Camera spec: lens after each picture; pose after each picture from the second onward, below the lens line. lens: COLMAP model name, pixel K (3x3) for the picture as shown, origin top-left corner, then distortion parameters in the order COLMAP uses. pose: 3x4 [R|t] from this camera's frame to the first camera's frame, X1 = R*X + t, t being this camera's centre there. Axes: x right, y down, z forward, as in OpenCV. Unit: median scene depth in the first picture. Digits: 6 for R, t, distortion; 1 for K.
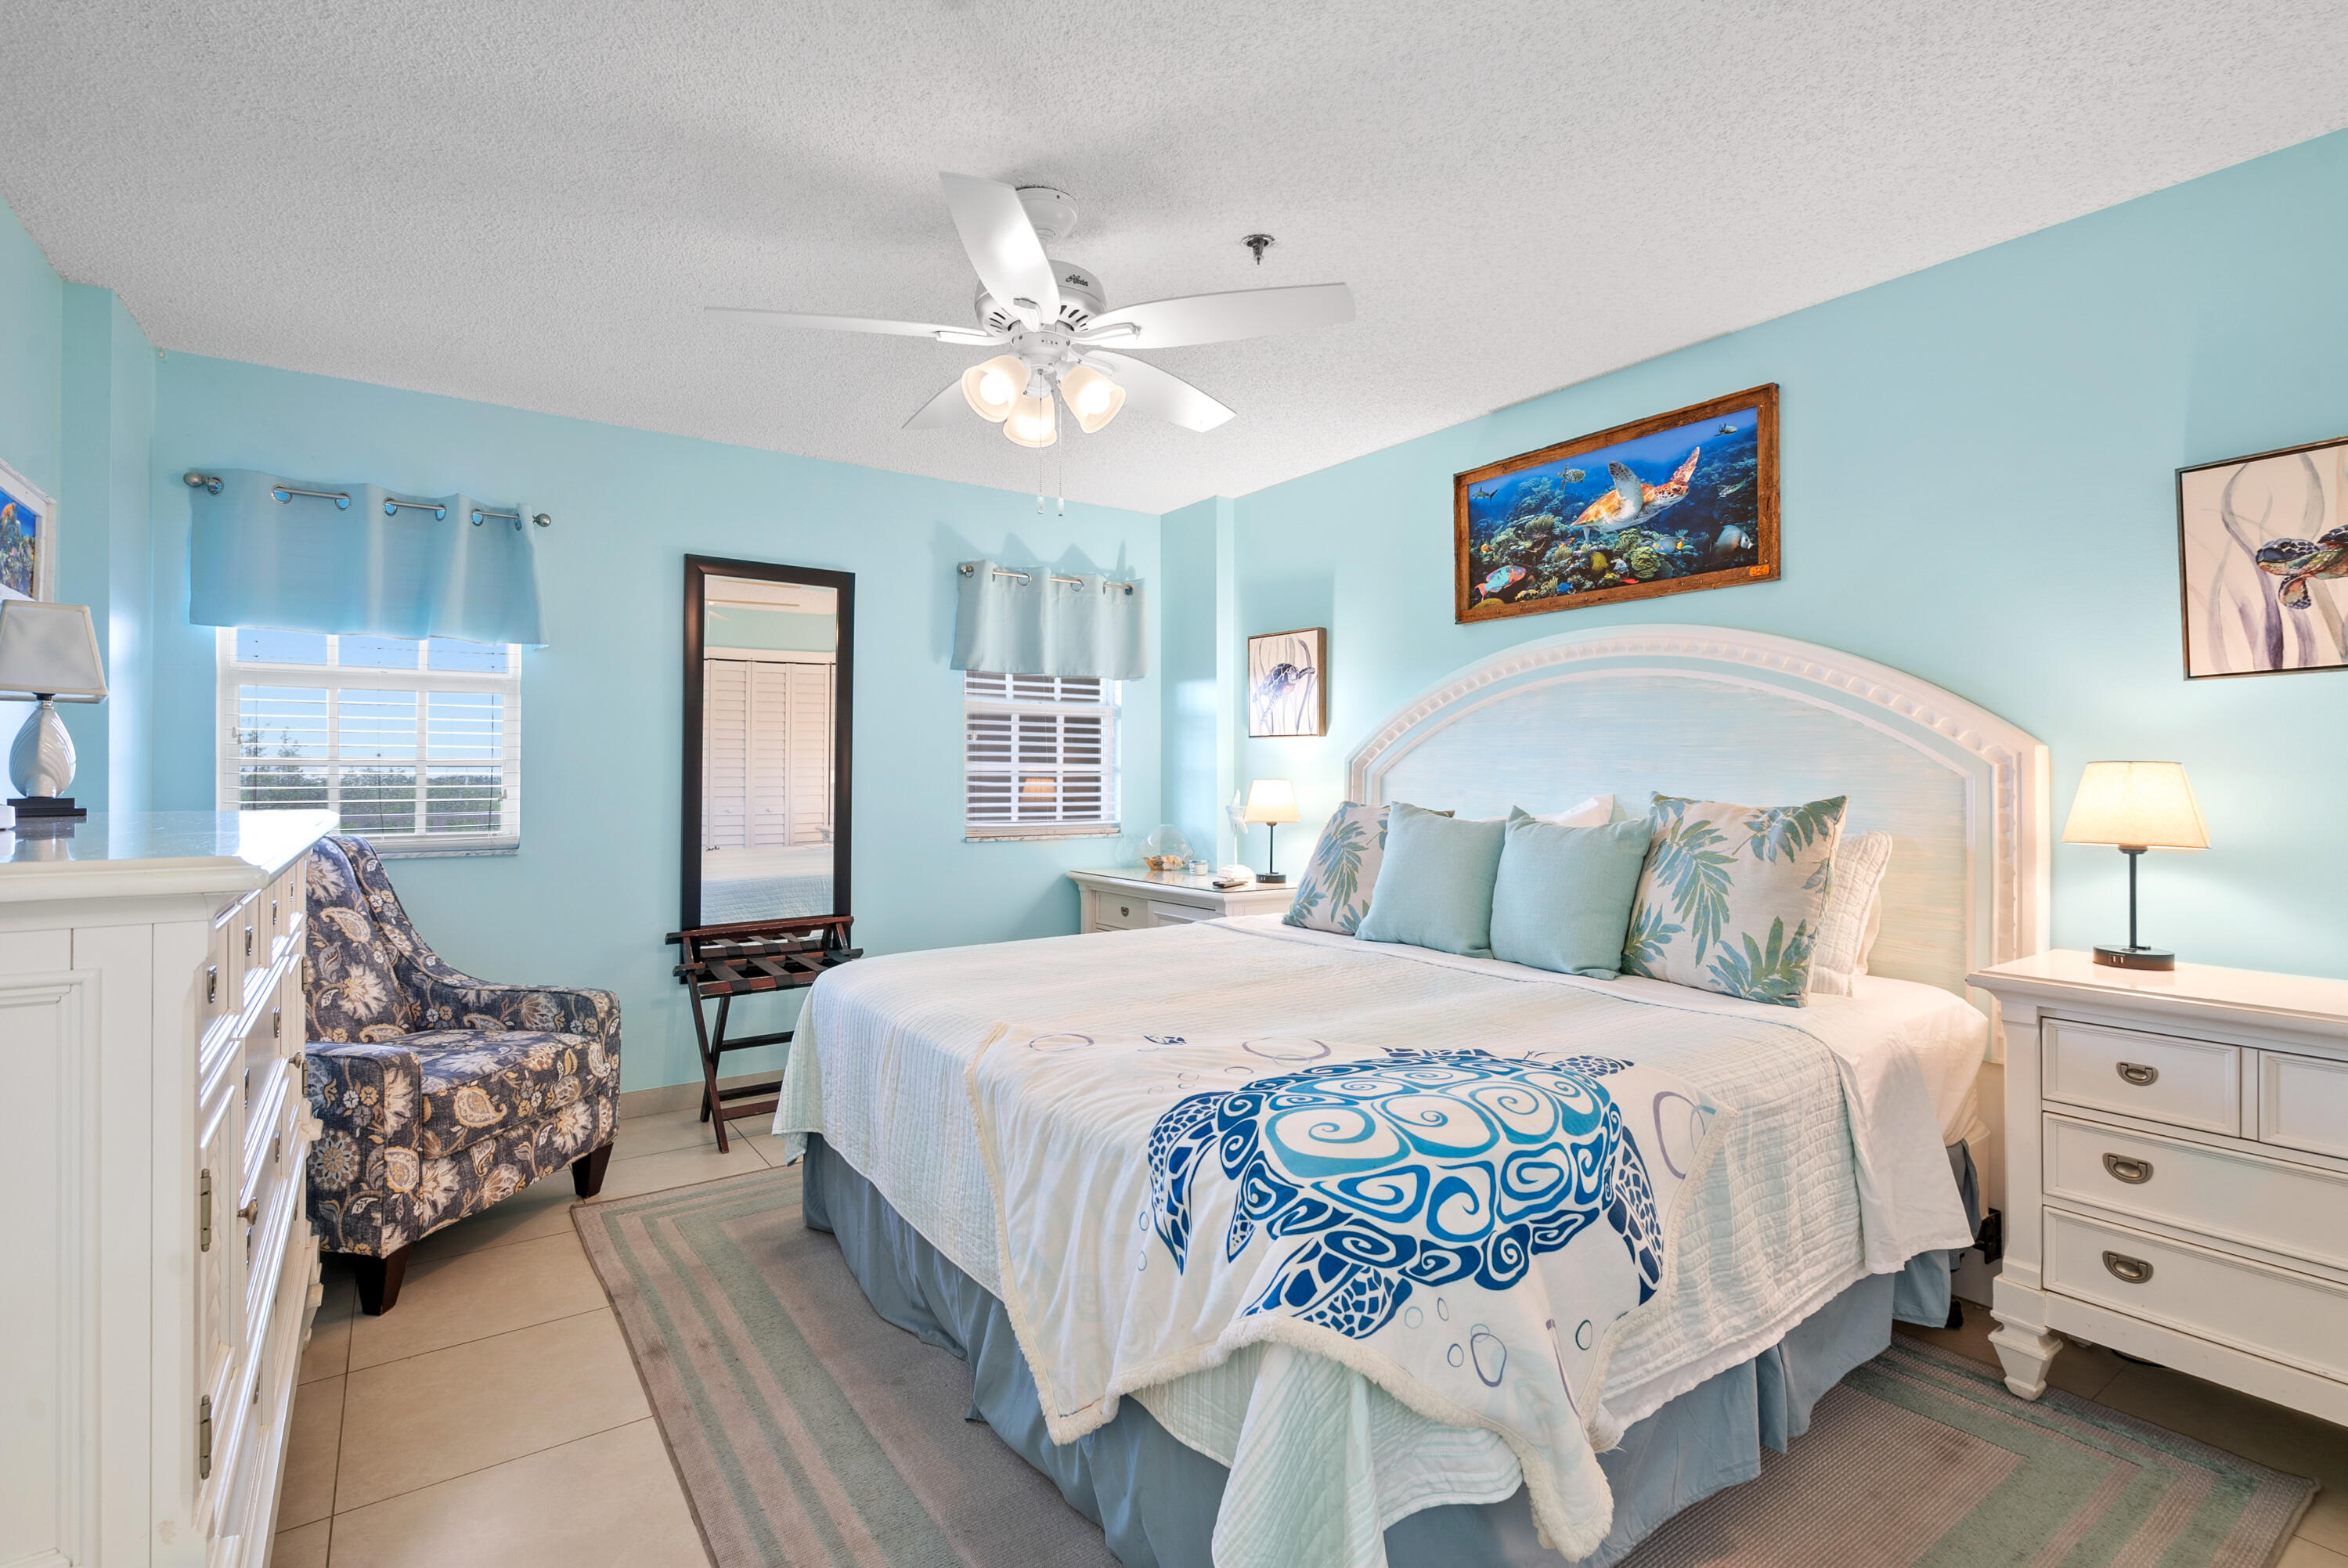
lens RADIAL K [[1059.7, 0, 1161.9], [0, 1059.7, 783.4], [0, 0, 1]] dist [-0.001059, -0.000106]
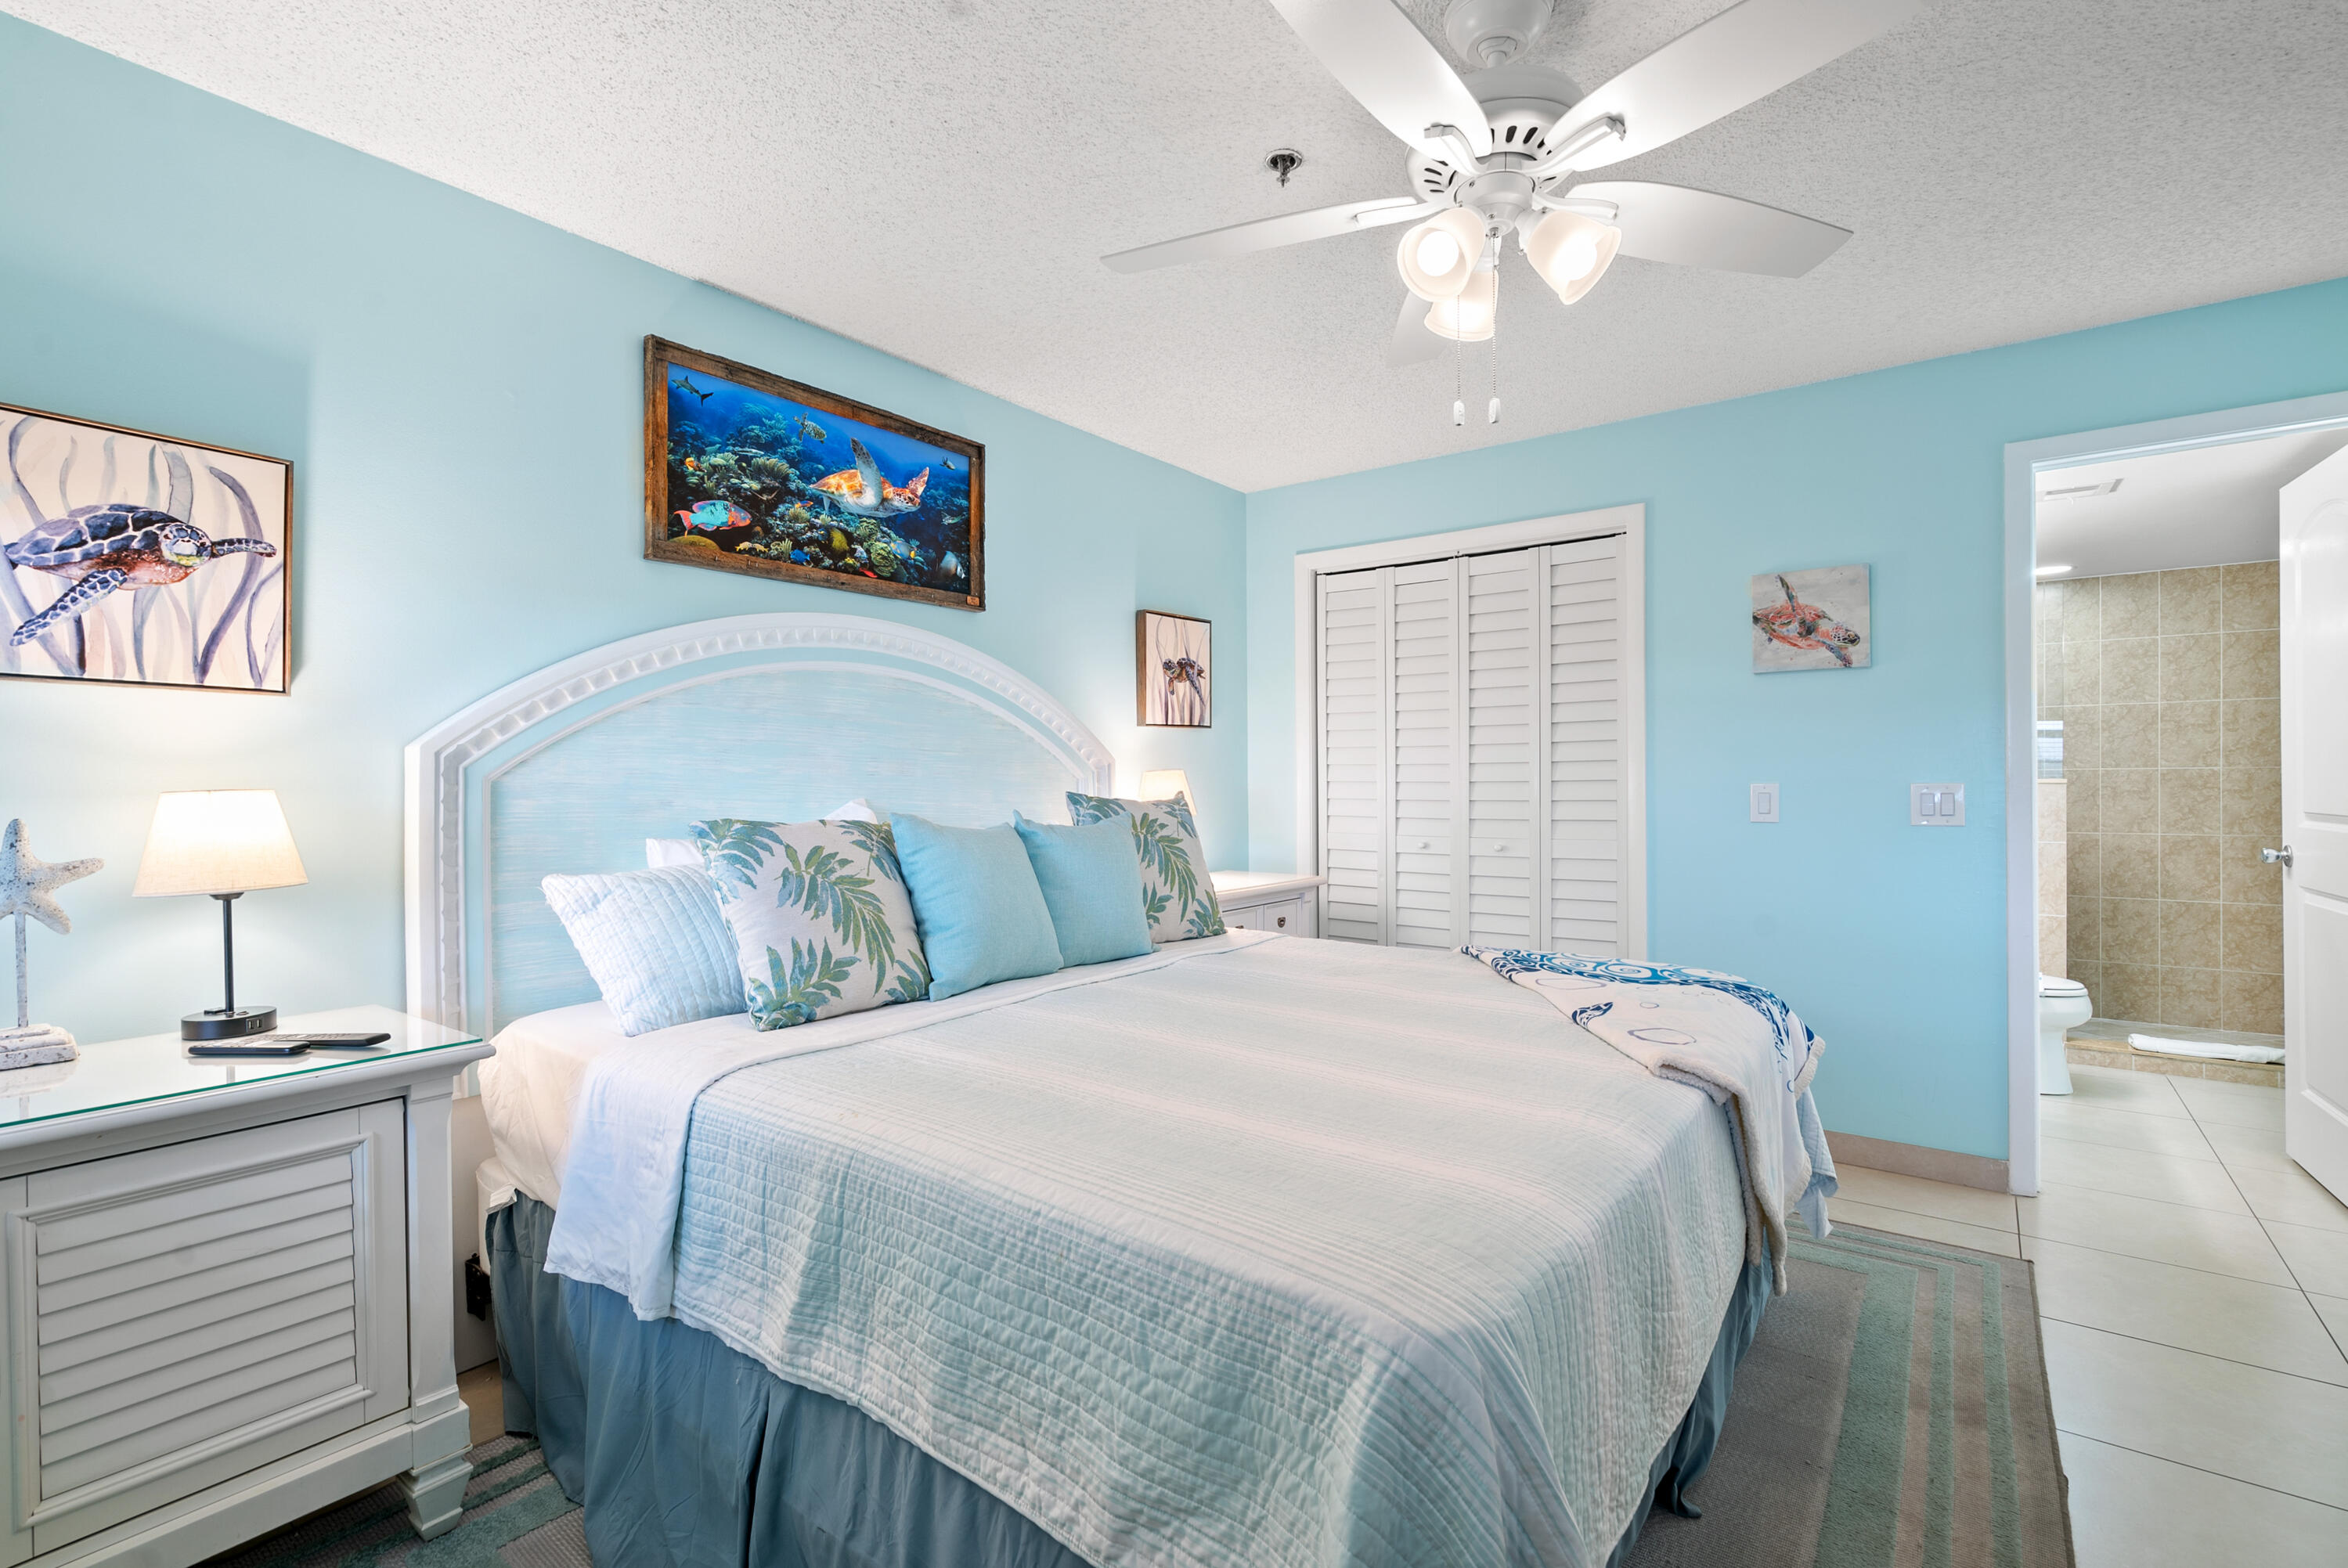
lens RADIAL K [[1059.7, 0, 1161.9], [0, 1059.7, 783.4], [0, 0, 1]] dist [-0.001059, -0.000106]
pose [[-0.289614, -0.000561, 0.957143, -0.524975], [0.014194, 0.999887, 0.004881, -0.004132], [-0.957038, 0.014999, -0.289573, 0.997501]]
